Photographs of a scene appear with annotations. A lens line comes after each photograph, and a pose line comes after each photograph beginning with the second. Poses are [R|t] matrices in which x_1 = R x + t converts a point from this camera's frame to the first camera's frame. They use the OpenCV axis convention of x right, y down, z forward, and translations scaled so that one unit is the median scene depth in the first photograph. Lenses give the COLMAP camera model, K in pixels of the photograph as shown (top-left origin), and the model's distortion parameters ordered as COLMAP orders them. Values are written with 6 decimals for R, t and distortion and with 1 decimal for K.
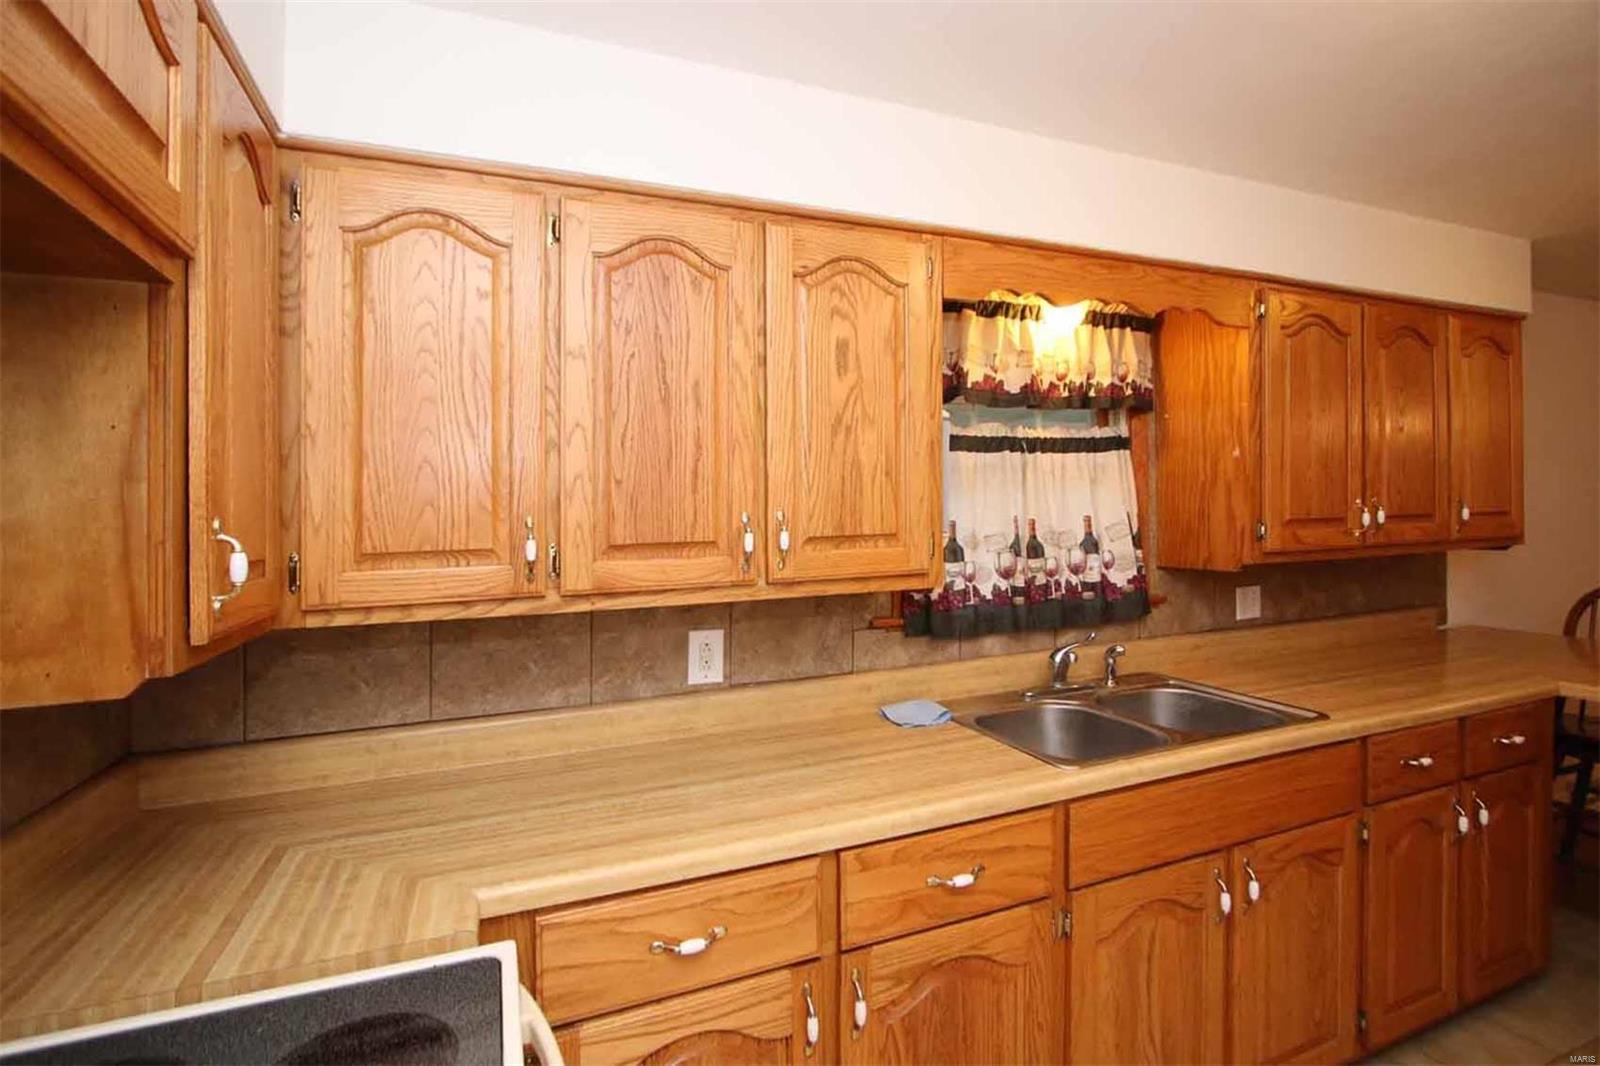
lens RADIAL K [[731.6, 0, 787.0], [0, 731.6, 527.2], [0, 0, 1]] dist [-0.009494, -0.000452]
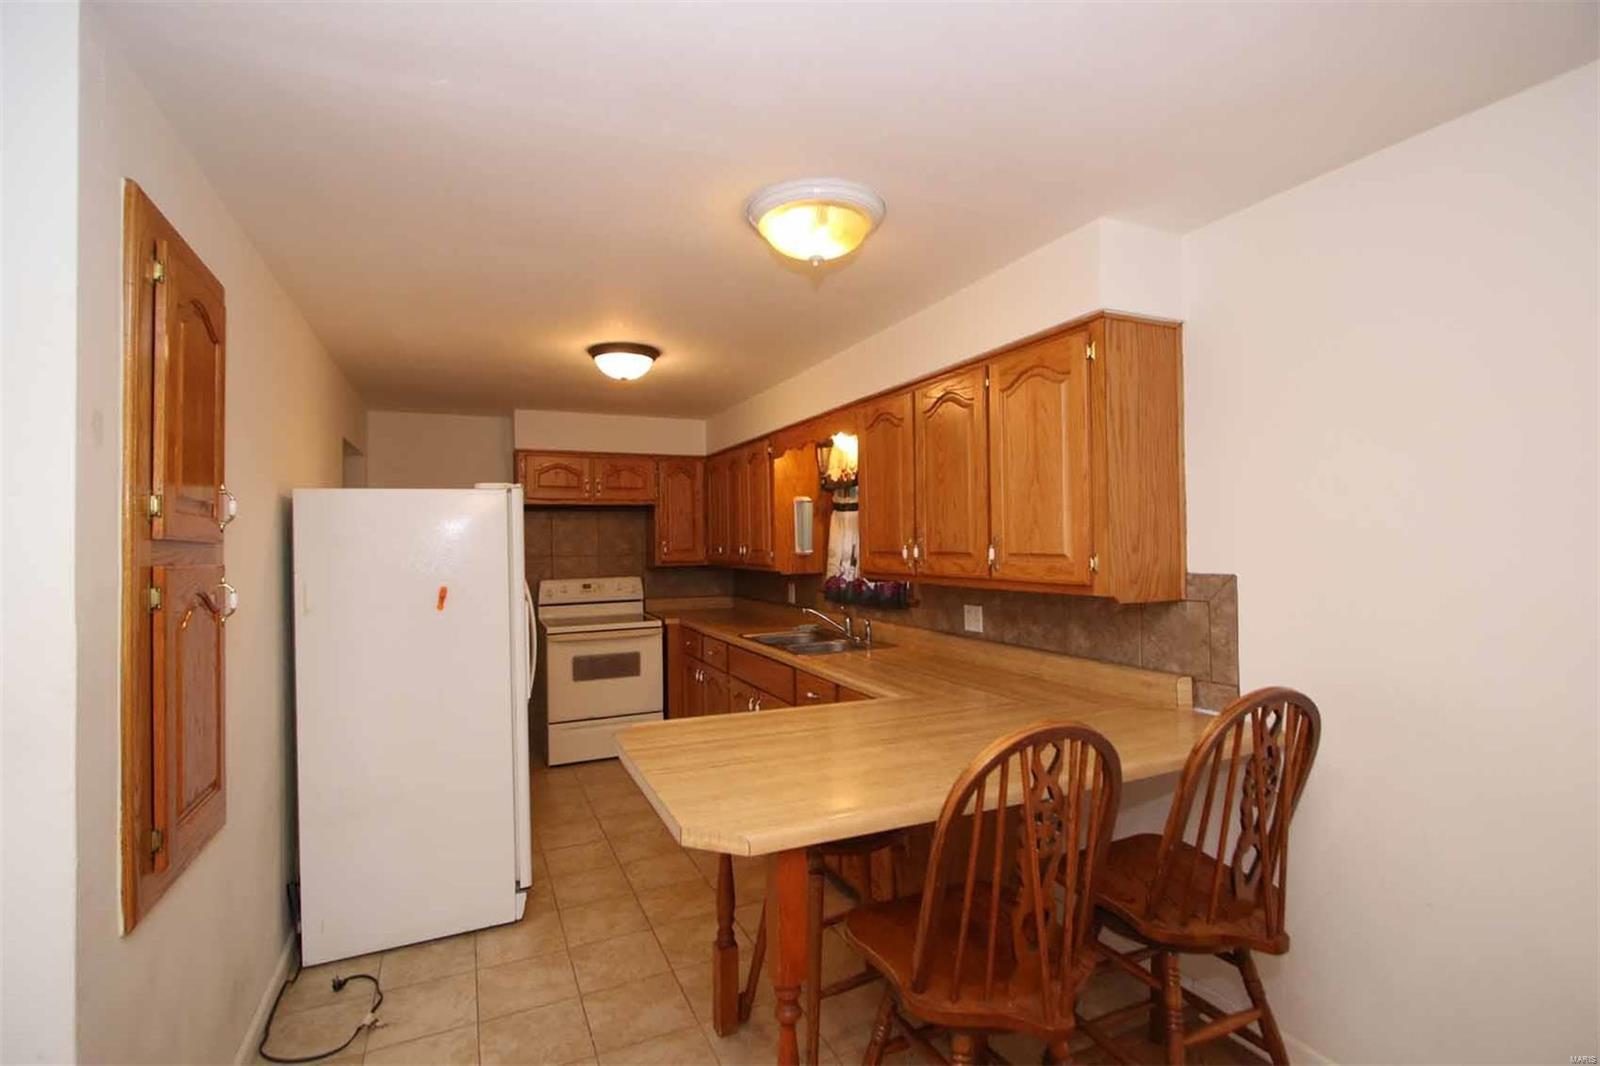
lens RADIAL K [[735.3, 0, 802.2], [0, 735.3, 503.1], [0, 0, 1]] dist [-0.012390, -0.000407]
pose [[0.052541, -0.029369, -0.998187, 2.279369], [0.003324, 0.999567, -0.029235, -0.069619], [0.998613, -0.001782, 0.052616, 0.783294]]
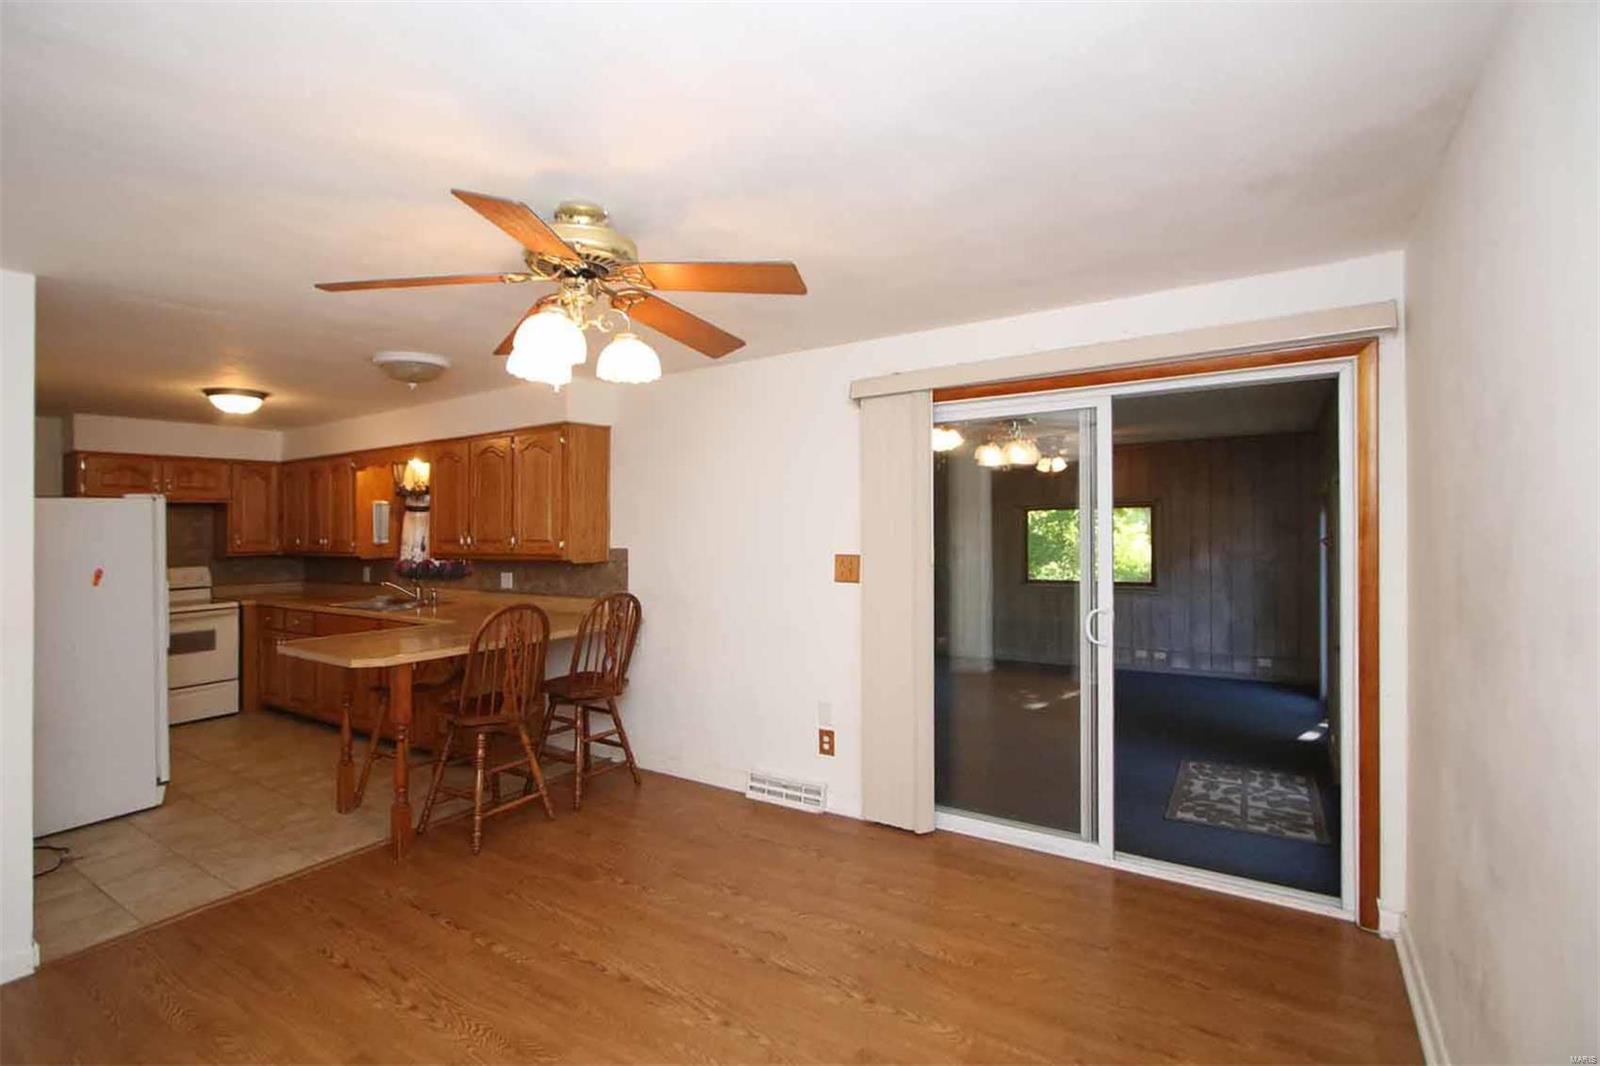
lens RADIAL K [[735.3, 0, 802.2], [0, 735.3, 503.1], [0, 0, 1]] dist [-0.012390, -0.000407]
pose [[0.579126, -0.011198, -0.815161, 3.395762], [-0.003702, 0.999859, -0.016365, -0.099651], [0.815230, 0.012495, 0.579003, 0.588355]]
